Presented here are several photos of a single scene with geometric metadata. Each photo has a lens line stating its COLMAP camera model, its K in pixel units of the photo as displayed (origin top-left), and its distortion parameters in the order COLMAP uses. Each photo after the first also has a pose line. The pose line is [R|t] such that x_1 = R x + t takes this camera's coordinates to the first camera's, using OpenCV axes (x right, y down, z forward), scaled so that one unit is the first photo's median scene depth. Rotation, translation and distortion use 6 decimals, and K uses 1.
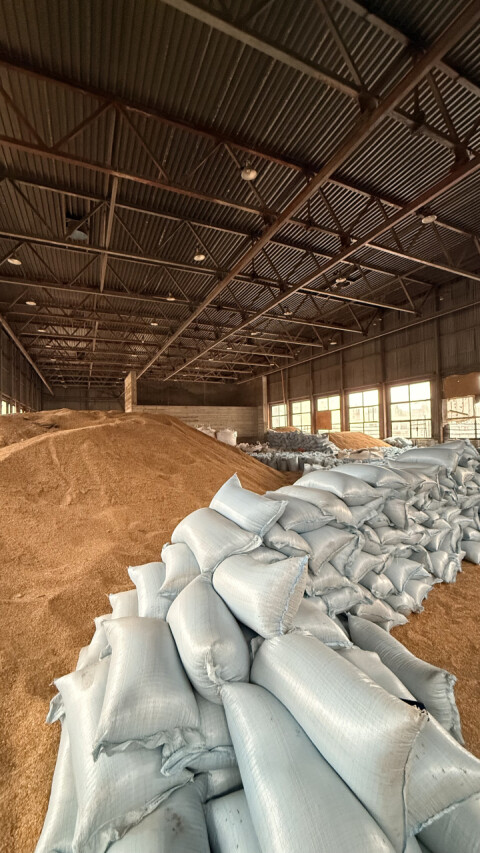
lens RADIAL K [[340.4, 0, 240.0], [0, 340.4, 426.5], [0, 0, 1]] dist [-0.000353, -0.000371]
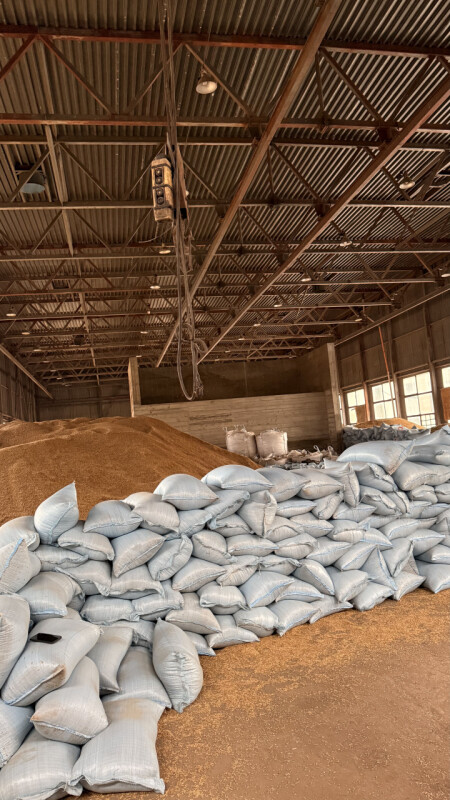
lens RADIAL K [[561.5, 0, 225.0], [0, 561.5, 400.0], [0, 0, 1]] dist [0.105317, -0.120362]
pose [[0.970170, -0.084267, -0.227310, 0.111333], [0.073329, 0.995725, -0.056157, 0.003552], [0.231070, 0.037814, 0.972202, -0.068317]]
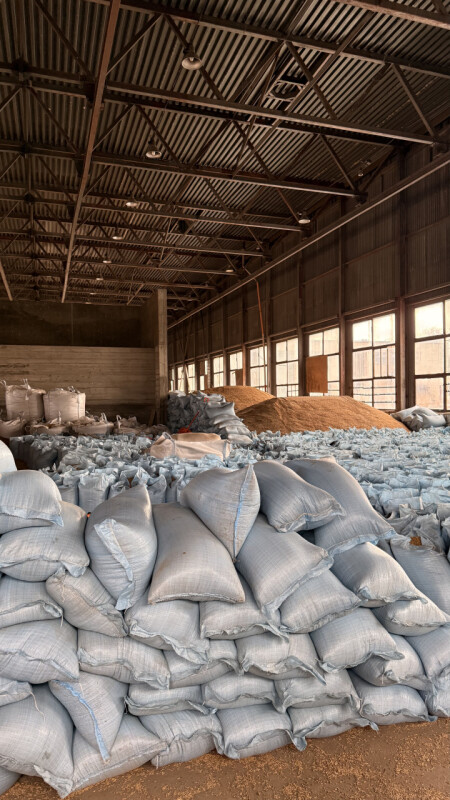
lens RADIAL K [[561.5, 0, 225.0], [0, 561.5, 400.0], [0, 0, 1]] dist [0.105317, -0.120362]
pose [[0.992691, 0.010650, -0.120214, 0.274526], [-0.007699, 0.999658, 0.024982, 0.000704], [0.120439, -0.023874, 0.992434, 0.146867]]
